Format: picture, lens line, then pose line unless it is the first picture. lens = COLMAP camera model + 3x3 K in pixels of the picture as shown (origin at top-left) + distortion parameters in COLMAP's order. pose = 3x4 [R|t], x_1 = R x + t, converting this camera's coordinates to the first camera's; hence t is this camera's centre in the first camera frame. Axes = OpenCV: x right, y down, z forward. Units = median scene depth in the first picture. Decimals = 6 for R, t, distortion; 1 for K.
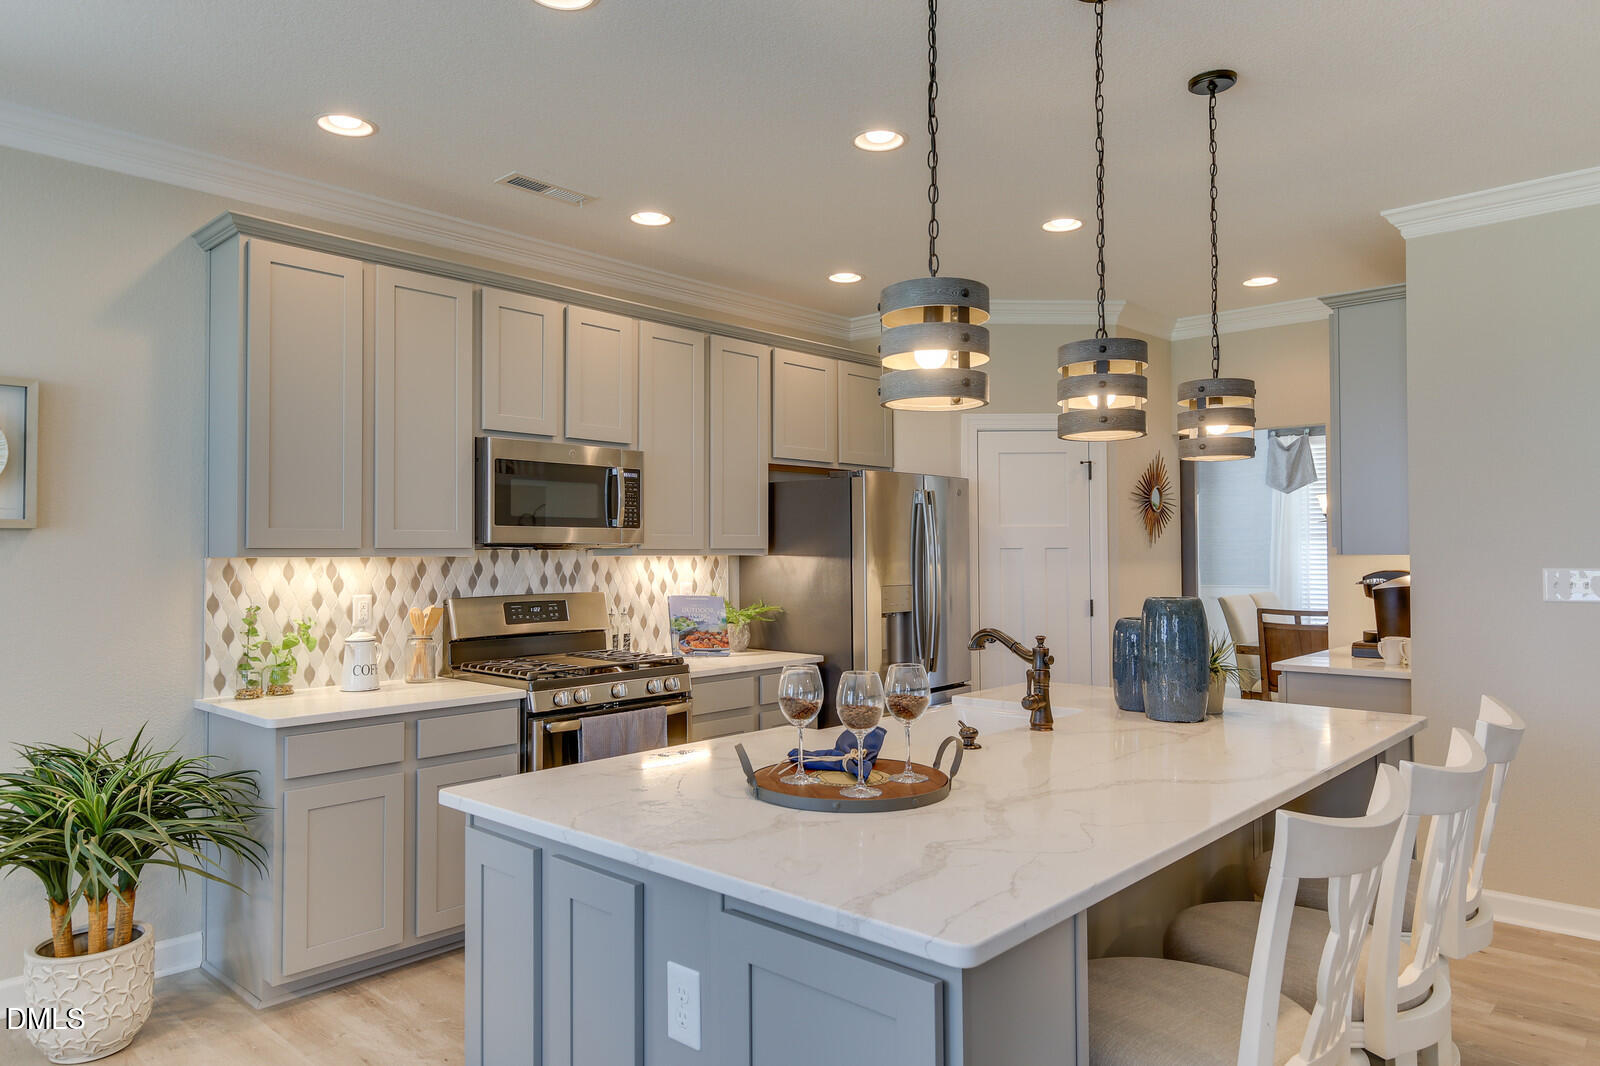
lens RADIAL K [[1051.5, 0, 809.9], [0, 1051.5, 527.1], [0, 0, 1]] dist [0.004548, -0.003506]
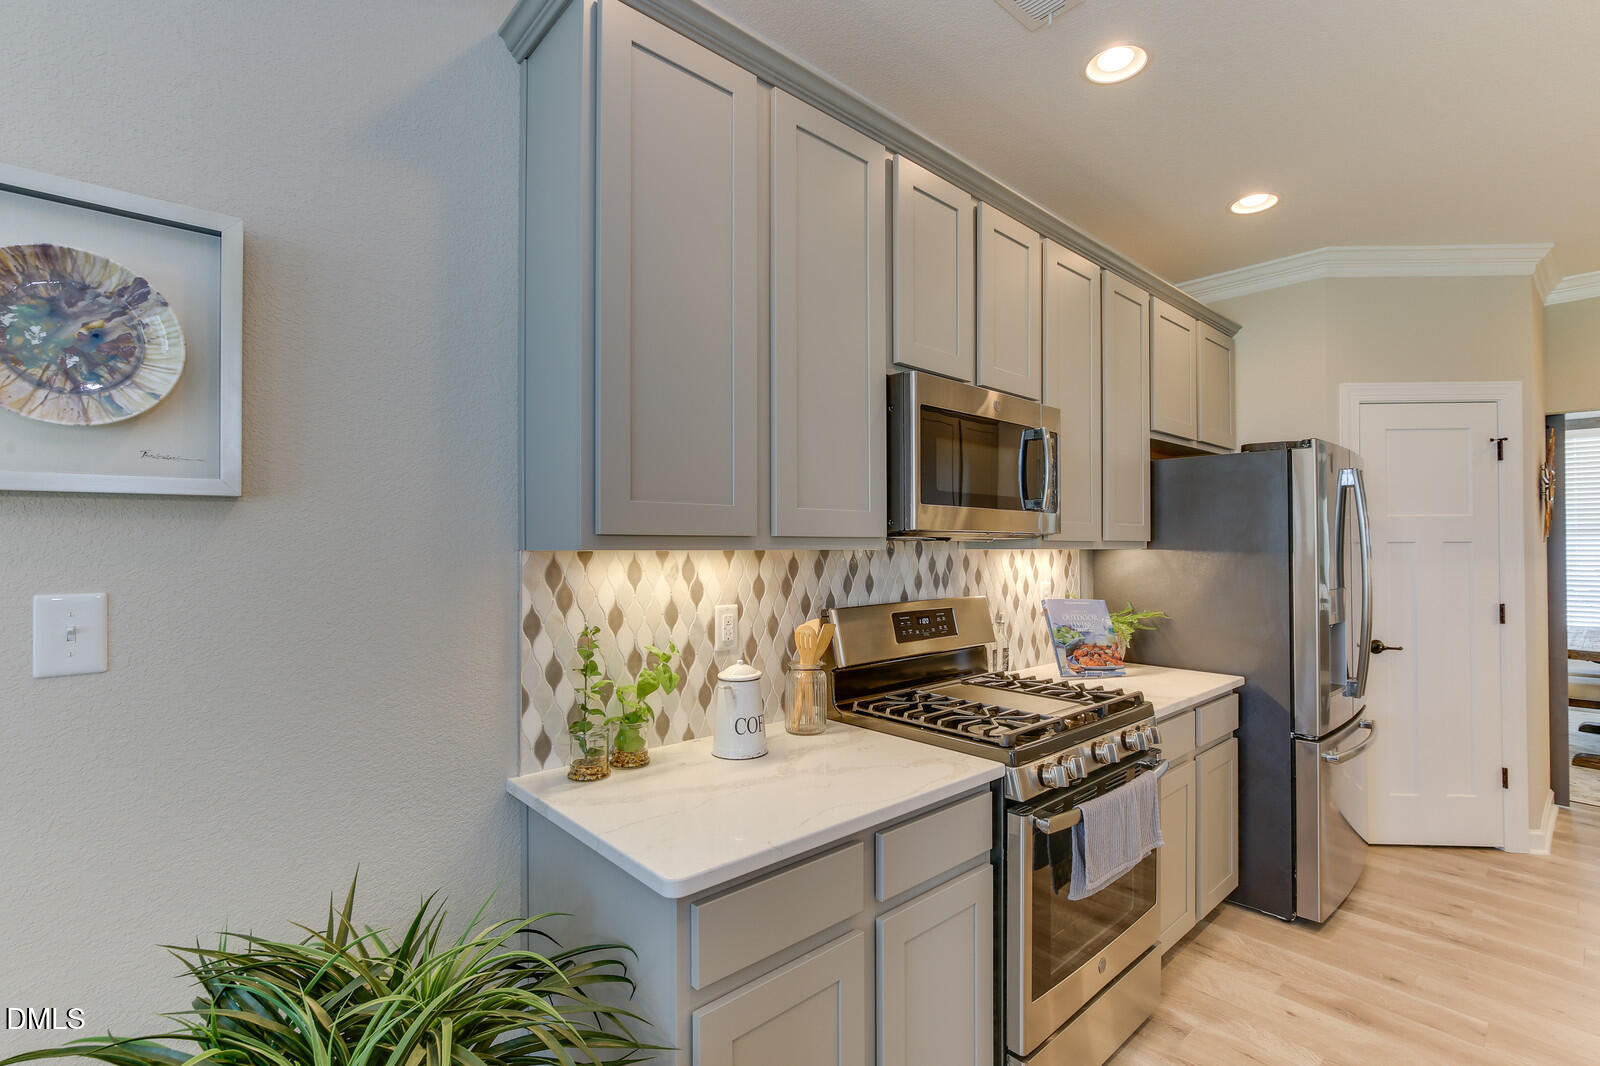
lens RADIAL K [[742.5, 0, 795.9], [0, 742.5, 538.6], [0, 0, 1]] dist [-0.005908, -0.000431]
pose [[0.994511, 0.004358, -0.104538, -0.324238], [-0.002651, 0.999861, 0.016459, 0.012529], [0.104595, -0.016092, 0.994385, 0.513141]]
